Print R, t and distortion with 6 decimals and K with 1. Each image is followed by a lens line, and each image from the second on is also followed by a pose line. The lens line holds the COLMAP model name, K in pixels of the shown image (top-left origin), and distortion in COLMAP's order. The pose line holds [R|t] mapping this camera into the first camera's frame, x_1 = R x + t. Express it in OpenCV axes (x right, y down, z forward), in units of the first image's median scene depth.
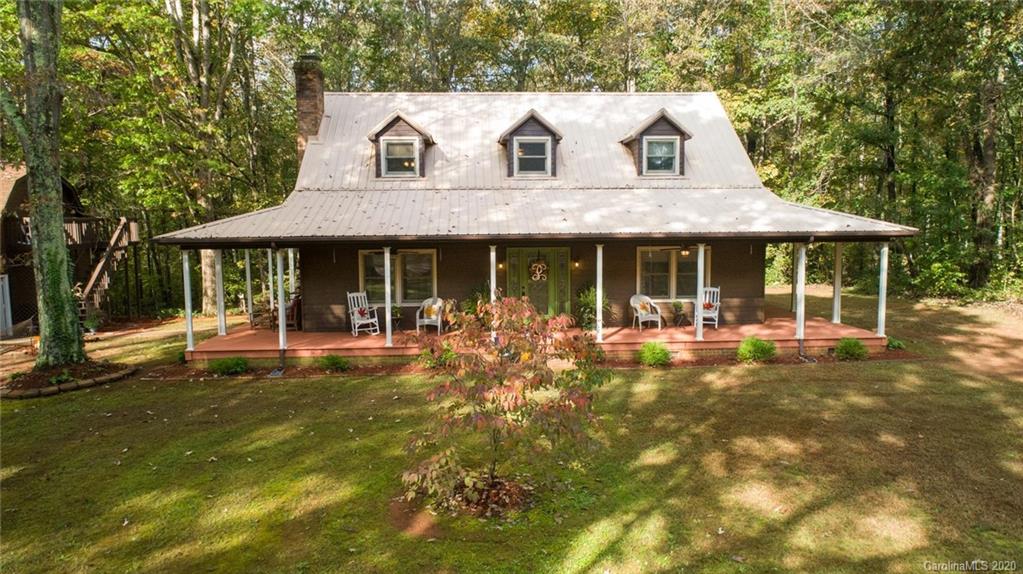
lens RADIAL K [[682.0, 0, 508.1], [0, 682.0, 288.2], [0, 0, 1]] dist [-0.019237, 0.008031]
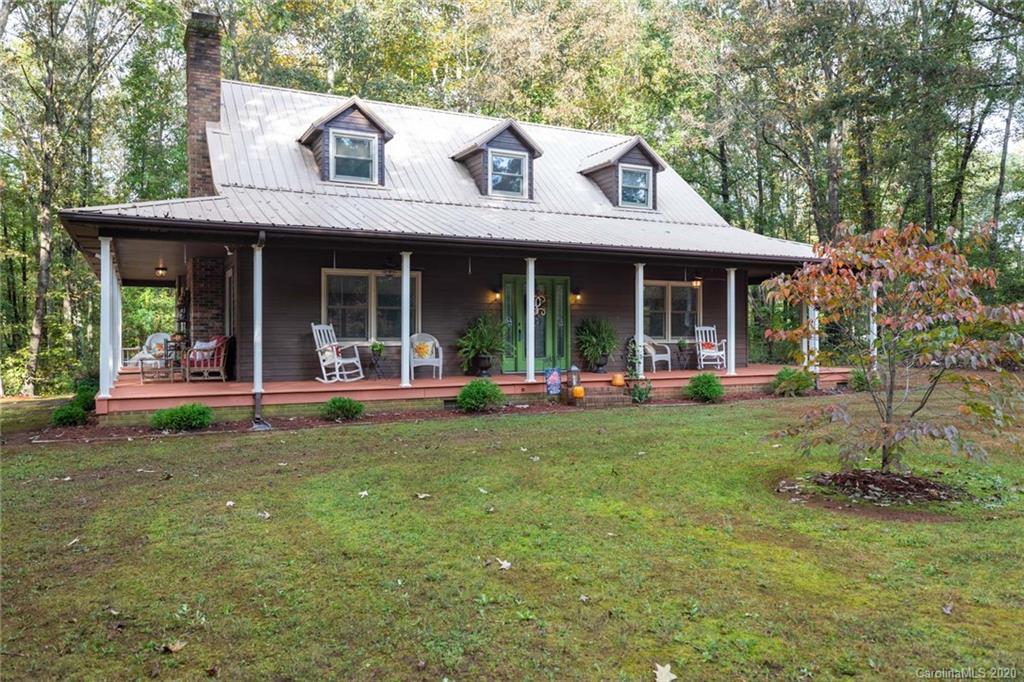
lens RADIAL K [[748.7, 0, 511.1], [0, 748.7, 334.0], [0, 0, 1]] dist [0.001416, -0.003280]
pose [[0.916799, 0.007077, 0.399287, -0.364103], [0.032180, 0.995282, -0.091528, 0.098178], [-0.398051, 0.096762, 0.912246, 0.194525]]
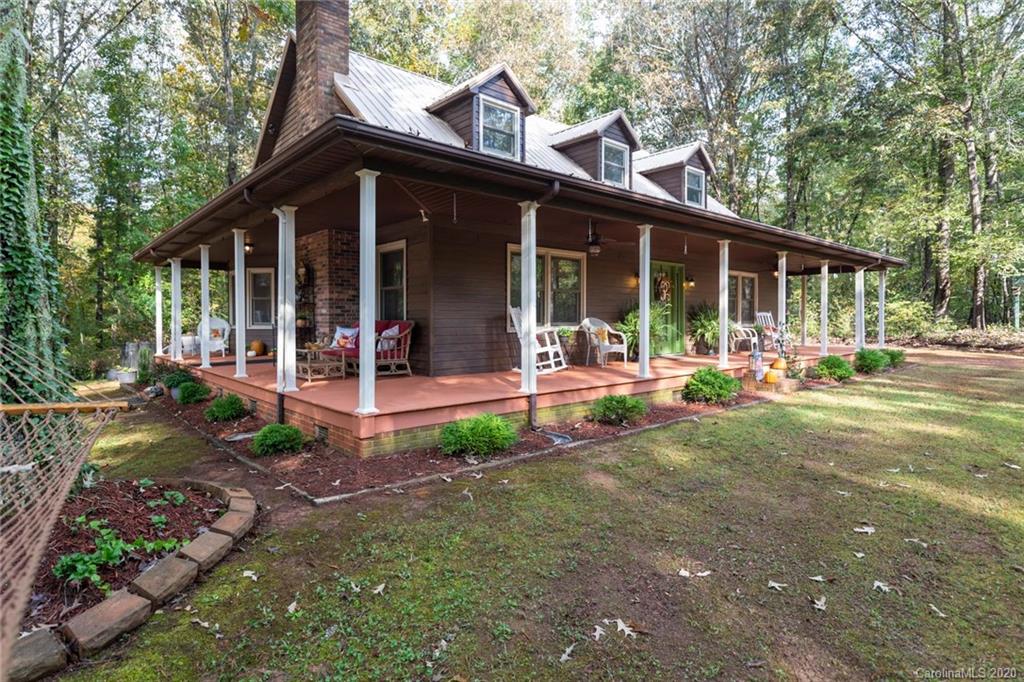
lens RADIAL K [[541.6, 0, 517.4], [0, 541.6, 327.0], [0, 0, 1]] dist [-0.006436, -0.000408]
pose [[0.783811, -0.001021, 0.620999, -0.547190], [0.054522, 0.996250, -0.067177, 0.059981], [-0.618601, 0.086512, 0.780928, 0.616118]]
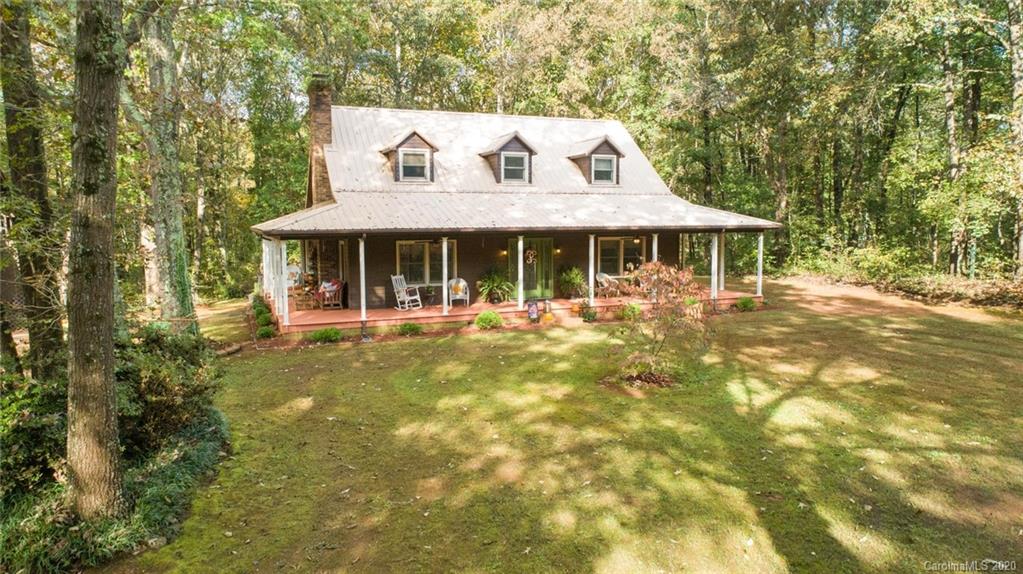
lens RADIAL K [[682.0, 0, 505.5], [0, 682.0, 287.1], [0, 0, 1]] dist [-0.019237, 0.008031]
pose [[0.947461, -0.028218, 0.318623, -0.438346], [0.028627, 0.999584, 0.003400, 0.029396], [-0.318586, 0.005899, 0.947875, -0.230037]]
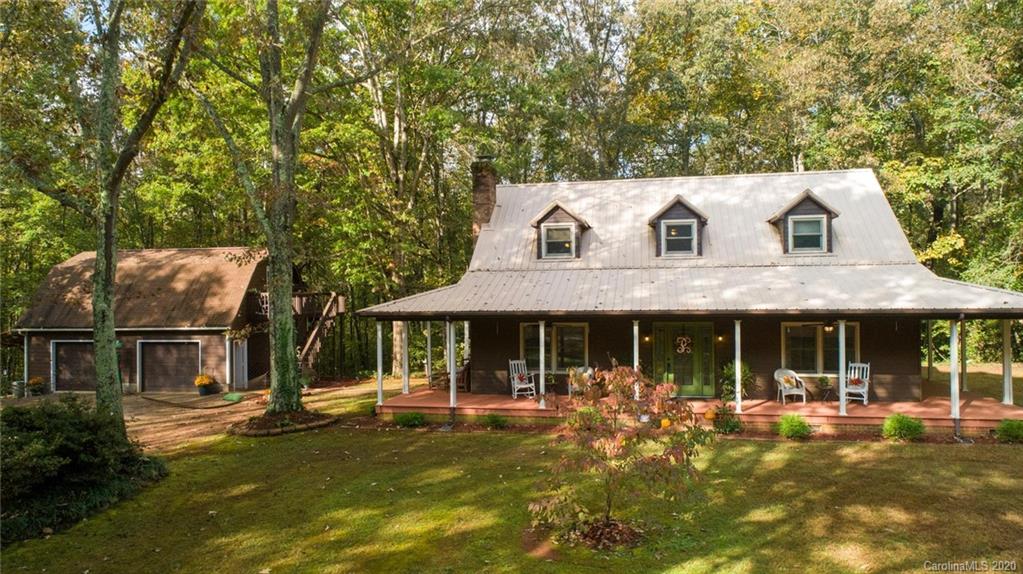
lens RADIAL K [[682.0, 0, 507.9], [0, 682.0, 286.1], [0, 0, 1]] dist [-0.019237, 0.008031]
pose [[0.966138, -0.003876, -0.257997, 0.057731], [-0.023376, 0.994460, -0.102479, 0.000573], [0.256965, 0.105040, 0.960695, -0.111682]]
